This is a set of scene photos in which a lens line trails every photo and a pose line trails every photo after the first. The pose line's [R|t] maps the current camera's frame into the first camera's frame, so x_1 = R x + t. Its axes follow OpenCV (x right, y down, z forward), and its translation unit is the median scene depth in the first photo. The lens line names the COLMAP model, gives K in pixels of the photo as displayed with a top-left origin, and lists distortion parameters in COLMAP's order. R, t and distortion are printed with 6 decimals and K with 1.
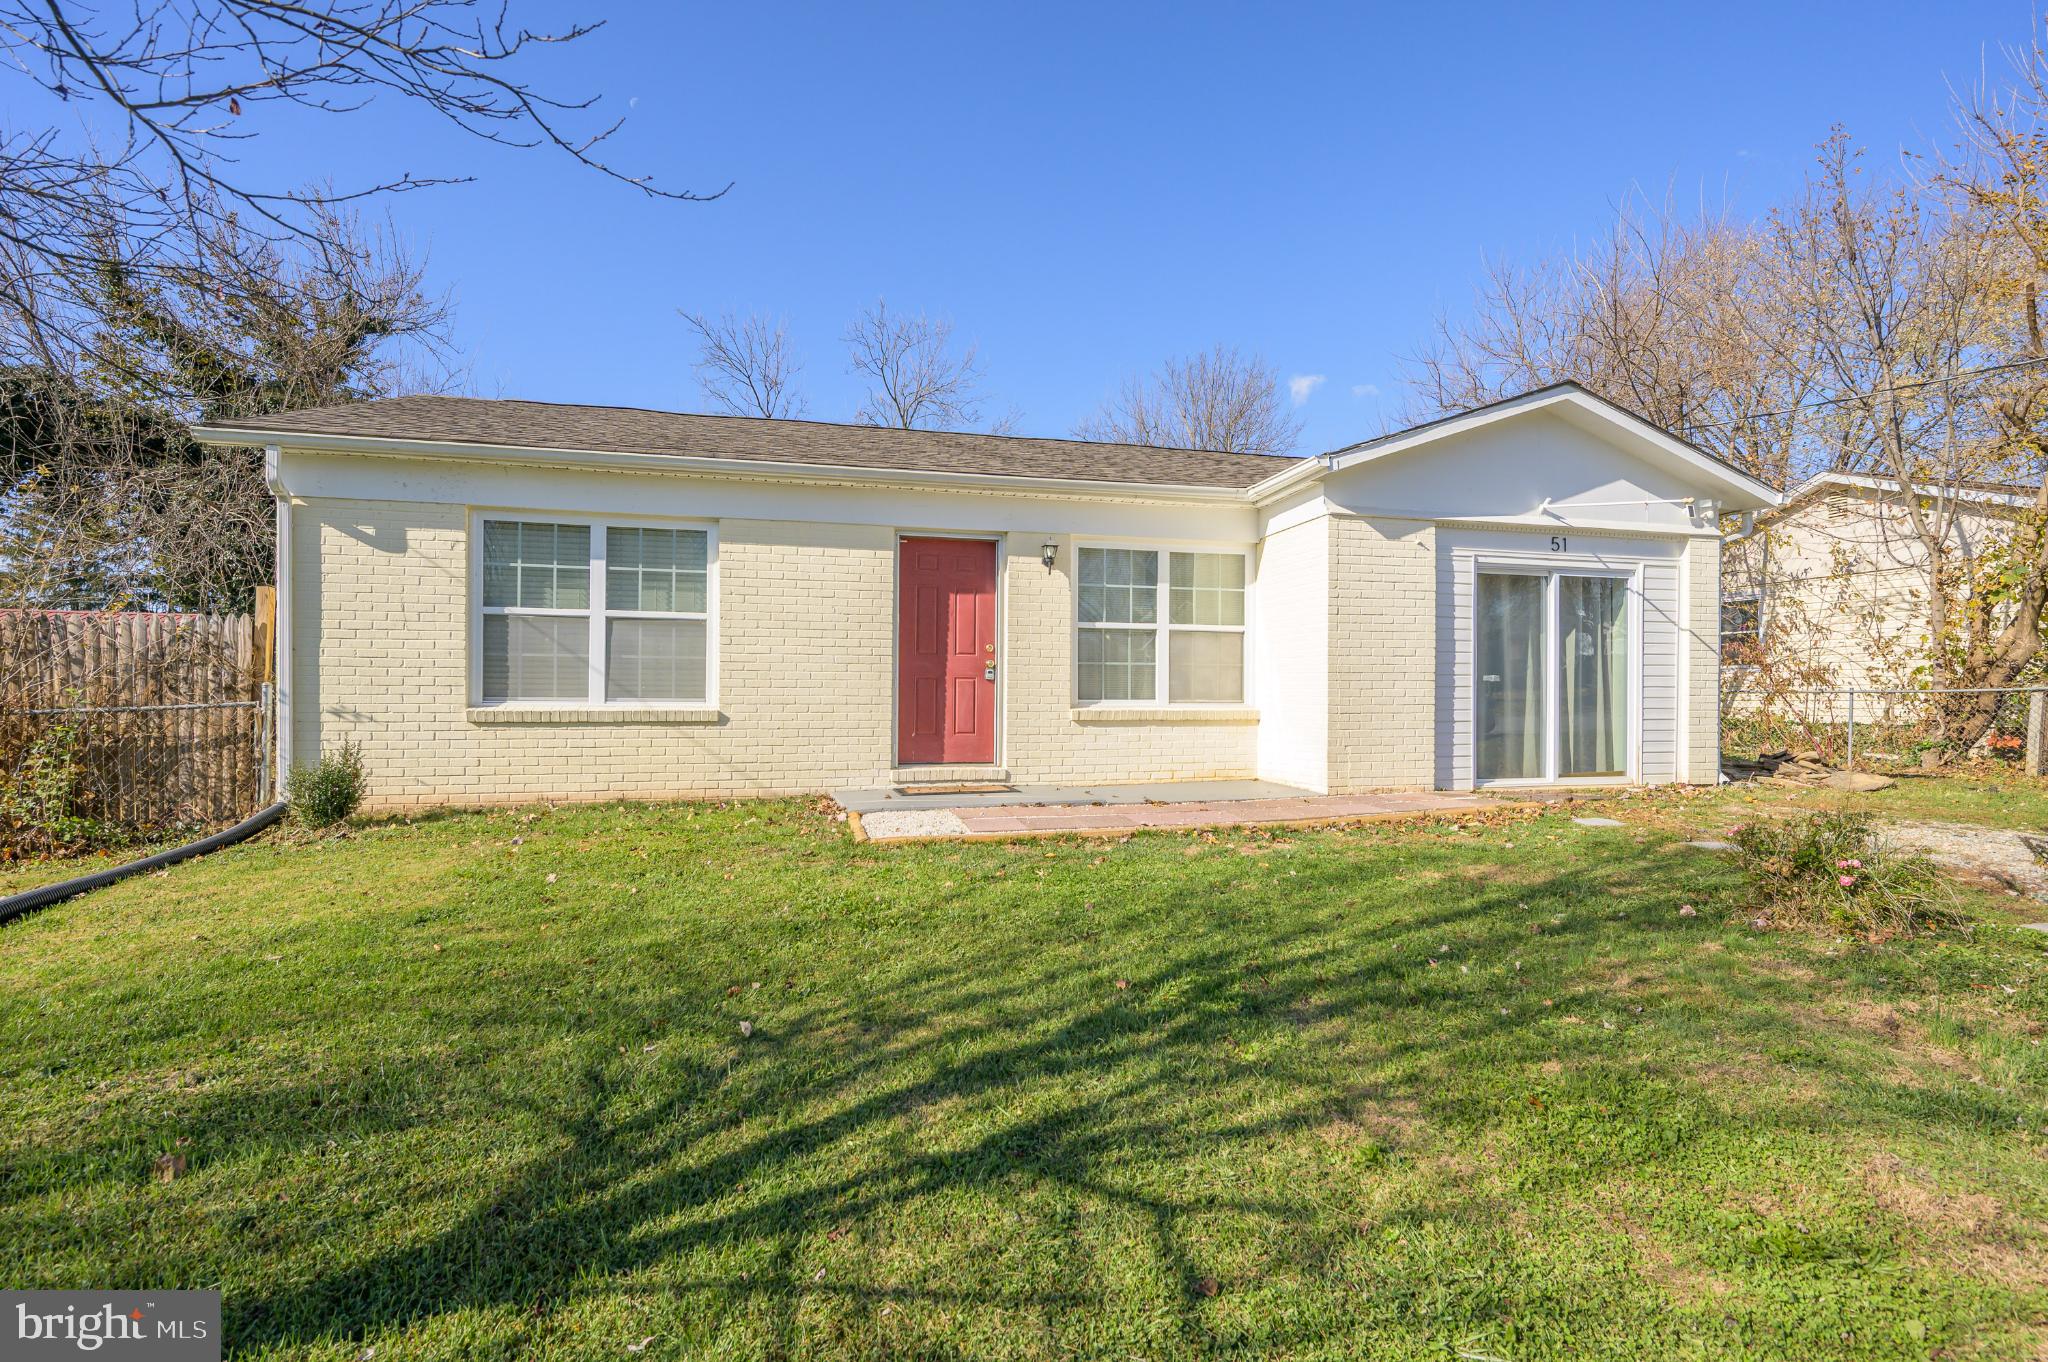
lens RADIAL K [[1026.7, 0, 1019.6], [0, 1026.7, 680.2], [0, 0, 1]] dist [-0.003584, 0.000090]
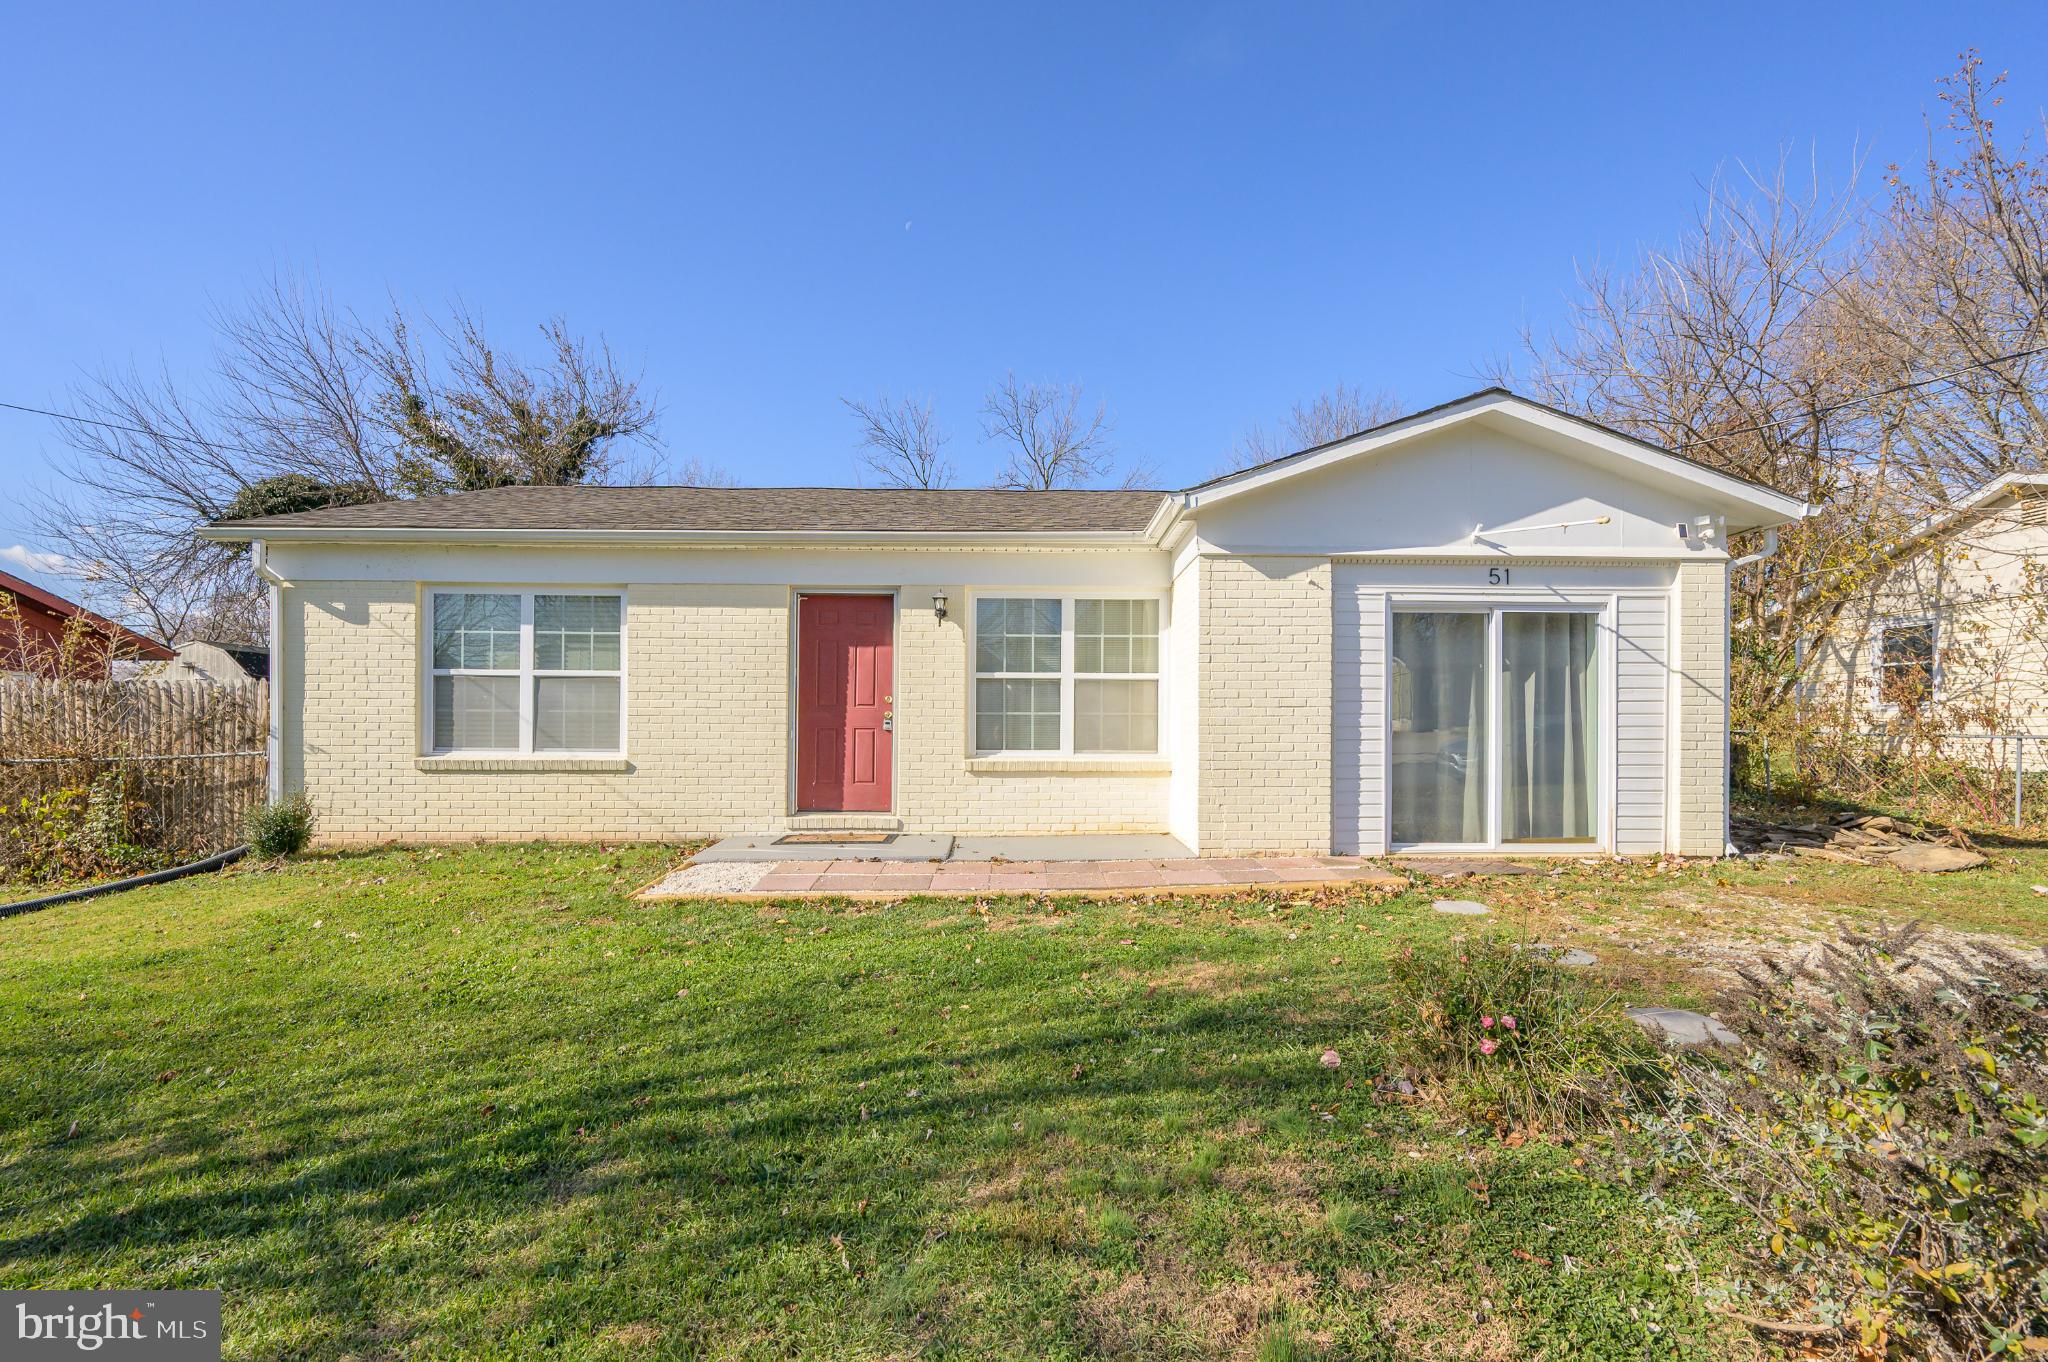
lens RADIAL K [[905.0, 0, 1021.3], [0, 905.0, 705.7], [0, 0, 1]] dist [-0.000999, -0.001516]
pose [[0.969786, -0.004223, -0.243920, 0.330103], [0.003629, 0.999989, -0.002884, -0.022519], [0.243930, 0.001912, 0.969791, 0.159024]]
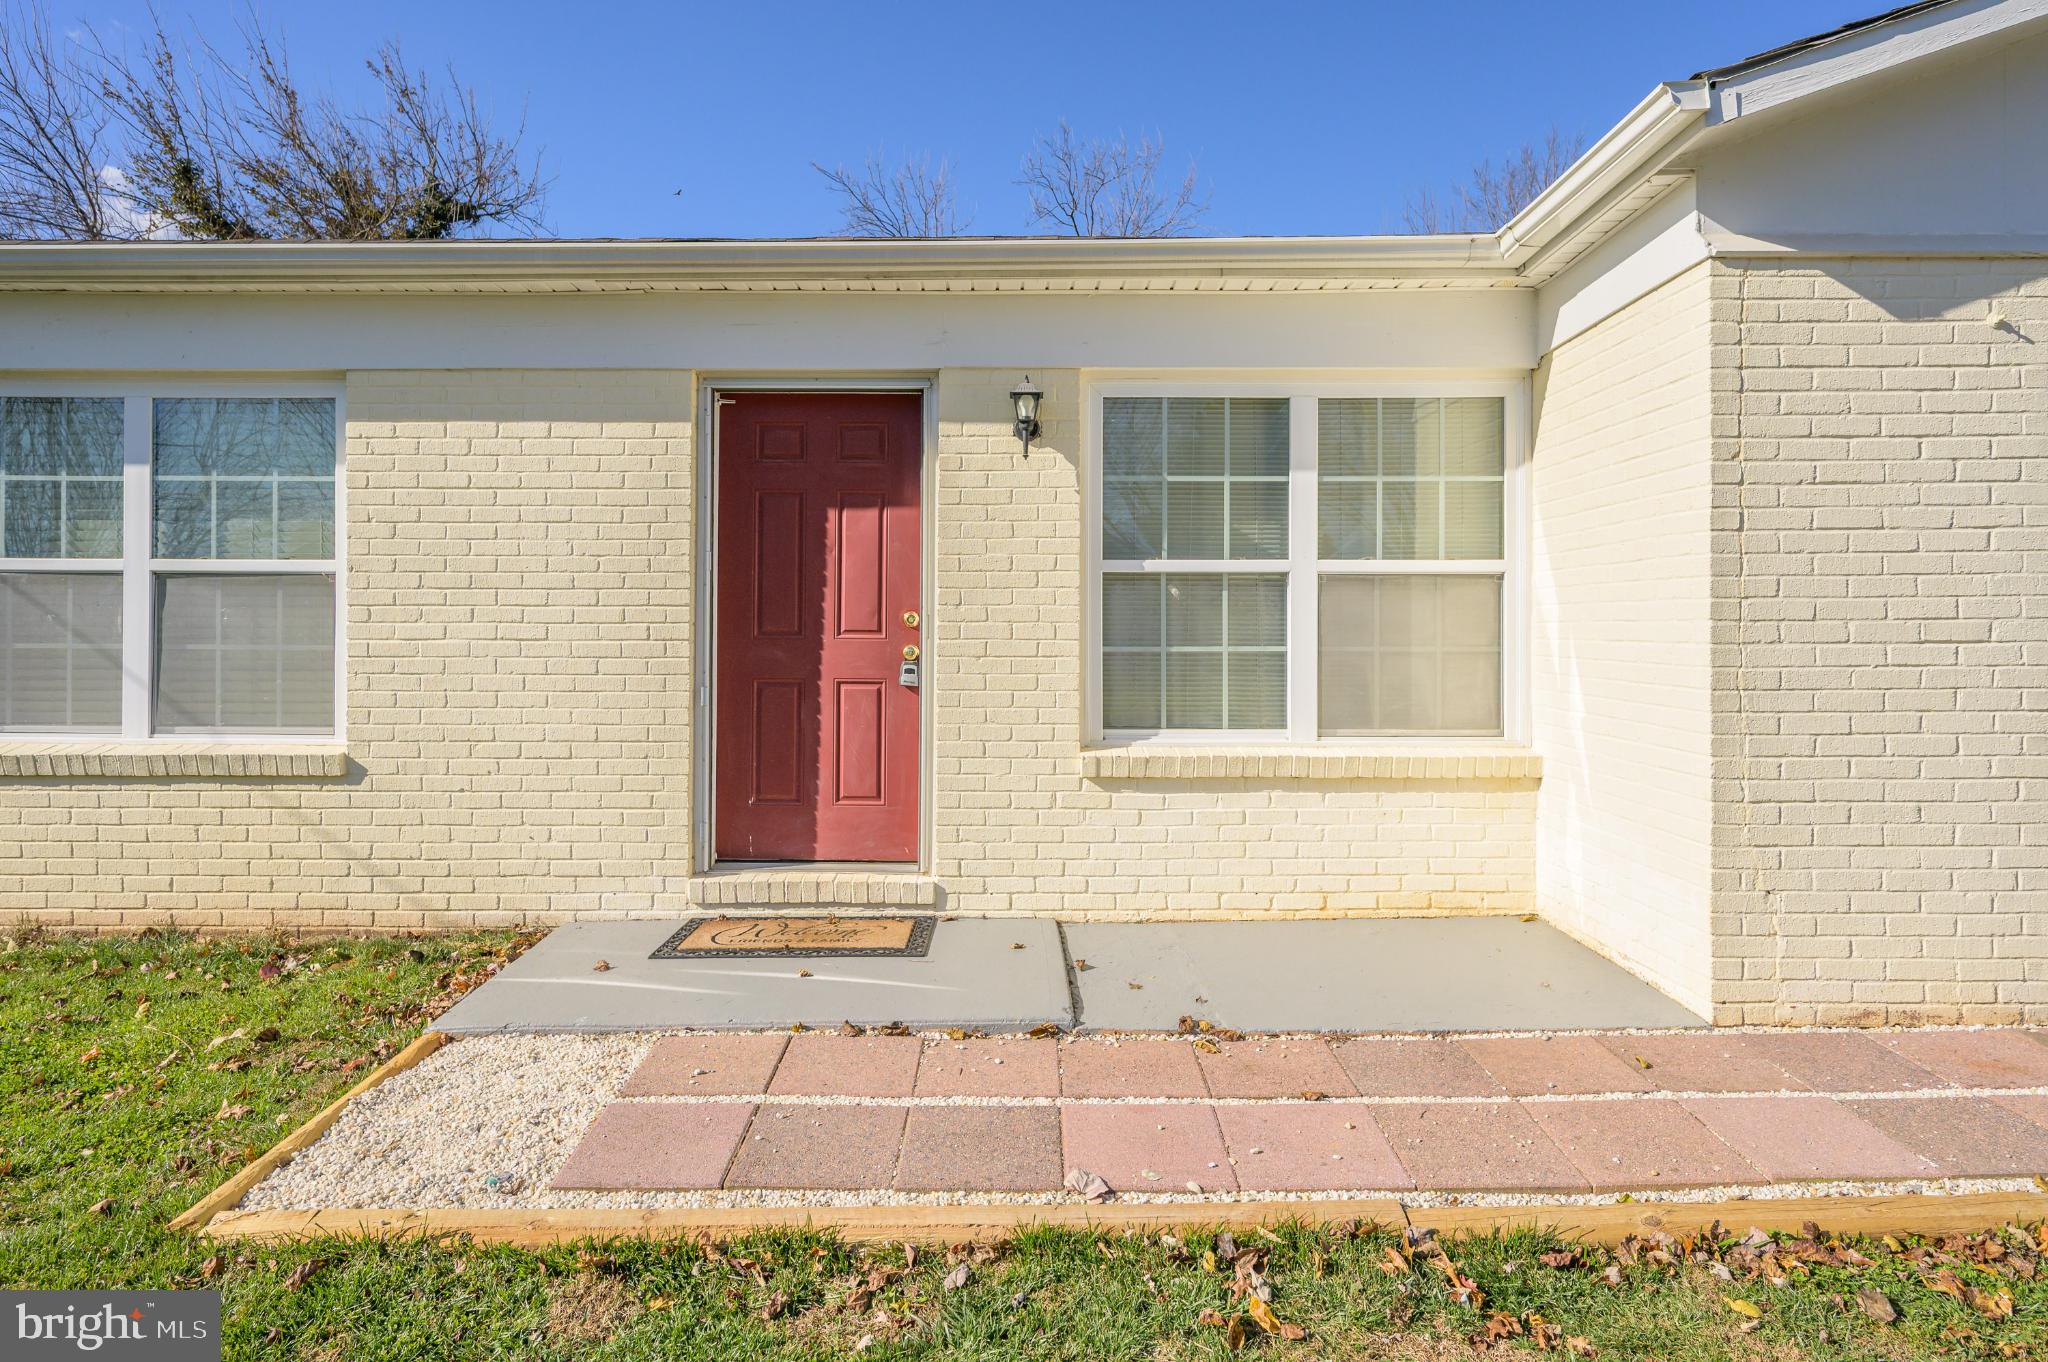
lens RADIAL K [[1154.6, 0, 1013.3], [0, 1154.6, 611.6], [0, 0, 1]] dist [-0.001537, -0.002547]
pose [[0.963214, -0.006776, -0.268649, 0.163871], [0.007253, 0.999973, 0.000783, -0.036055], [0.268636, -0.002702, 0.963238, 0.514369]]
